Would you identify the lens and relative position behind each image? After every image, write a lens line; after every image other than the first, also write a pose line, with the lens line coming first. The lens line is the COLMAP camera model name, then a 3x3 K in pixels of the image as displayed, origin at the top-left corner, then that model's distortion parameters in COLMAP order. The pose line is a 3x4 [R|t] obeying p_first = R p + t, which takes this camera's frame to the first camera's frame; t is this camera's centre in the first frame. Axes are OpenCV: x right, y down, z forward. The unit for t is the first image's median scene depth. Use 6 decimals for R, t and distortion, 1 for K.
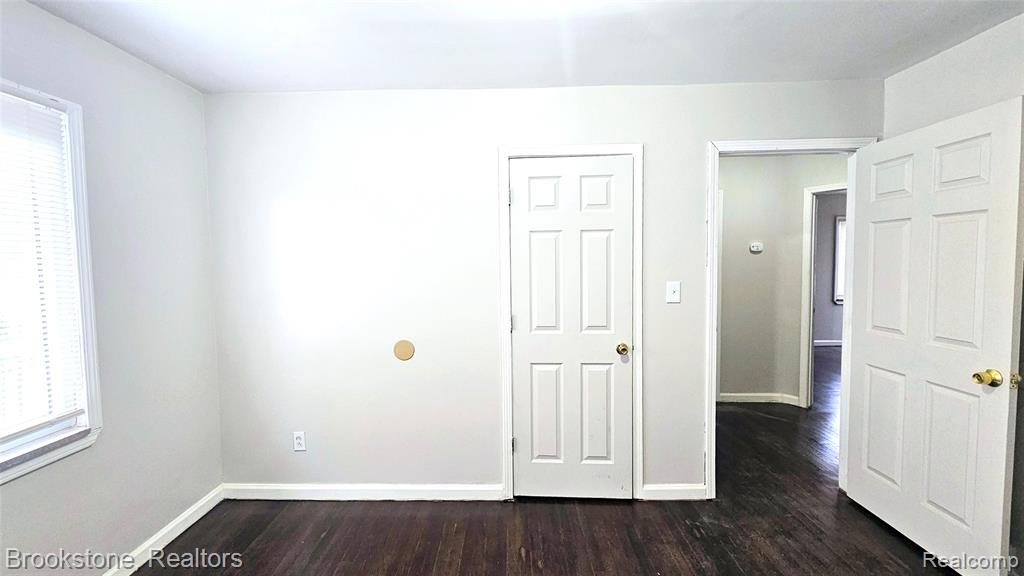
lens RADIAL K [[431.1, 0, 499.4], [0, 431.1, 288.1], [0, 0, 1]] dist [0.001123, -0.000093]
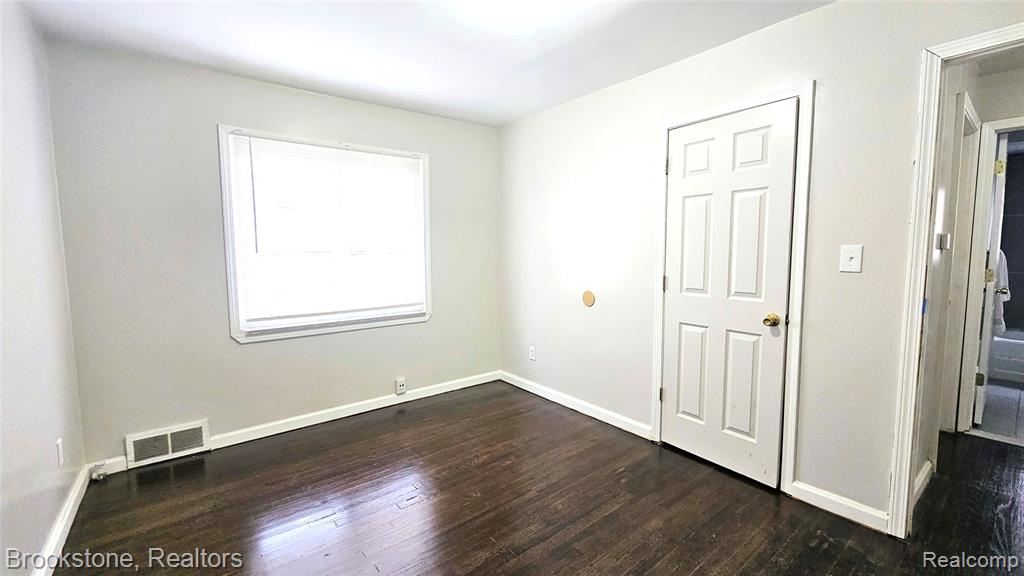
lens RADIAL K [[420.2, 0, 512.0], [0, 420.2, 288.0], [0, 0, 1]] dist [-0.000829, -0.000423]
pose [[0.638301, 0.079550, -0.765665, 0.601861], [-0.046324, 0.996813, 0.064947, 0.042017], [0.768392, -0.005987, 0.639952, 0.023349]]
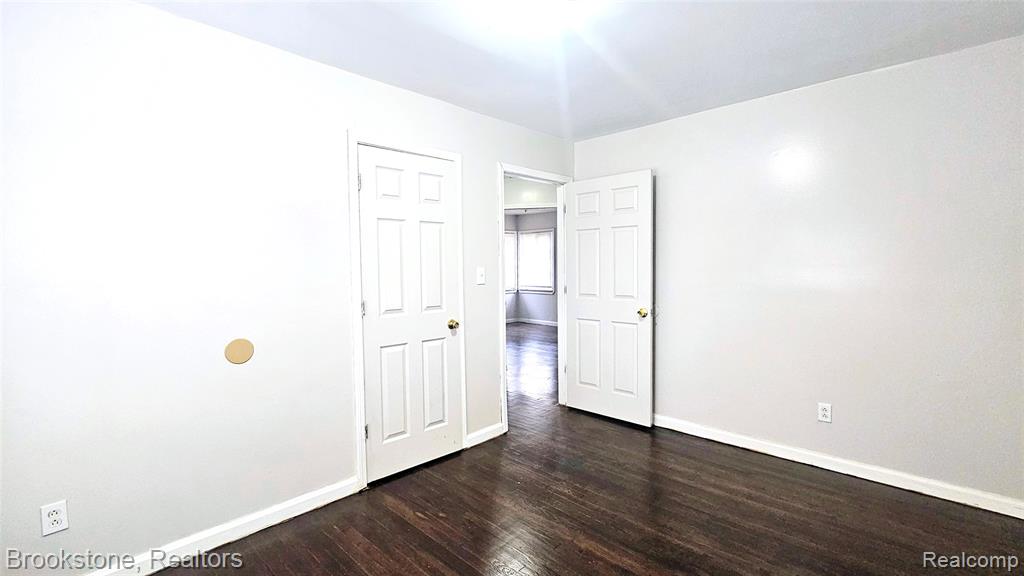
lens RADIAL K [[439.1, 0, 505.8], [0, 439.1, 287.1], [0, 0, 1]] dist [-0.001148, -0.000486]
pose [[0.687436, -0.029967, 0.725626, -0.482233], [0.045015, 0.998985, -0.001390, 0.047534], [-0.724849, 0.033620, 0.688087, 0.061599]]
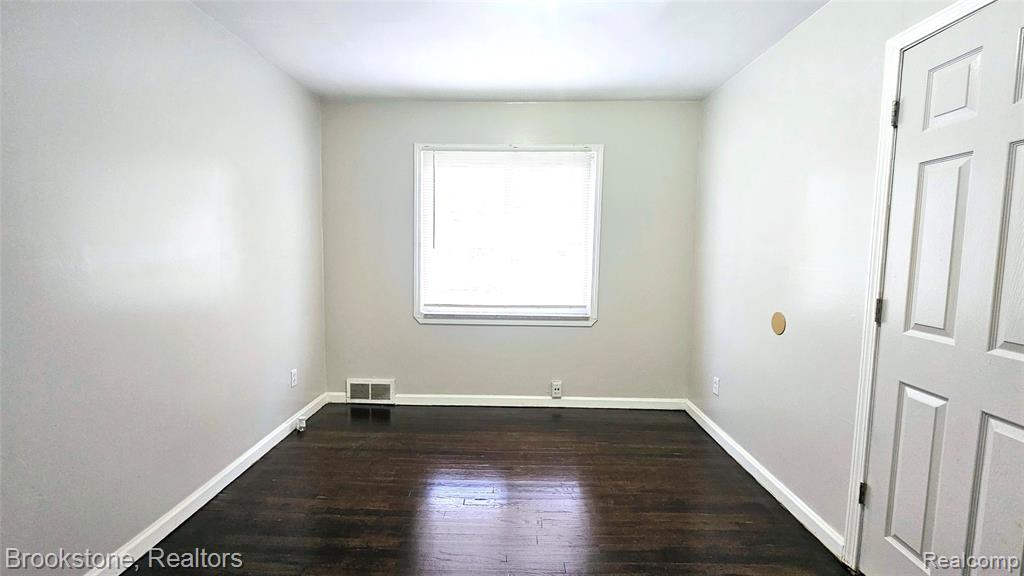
lens RADIAL K [[439.1, 0, 505.8], [0, 439.1, 287.1], [0, 0, 1]] dist [-0.001148, -0.000486]
pose [[0.003229, 0.101758, -0.994804, 0.687441], [-0.070943, 0.992326, 0.101274, 0.017727], [0.997475, 0.070248, 0.010424, 0.430197]]
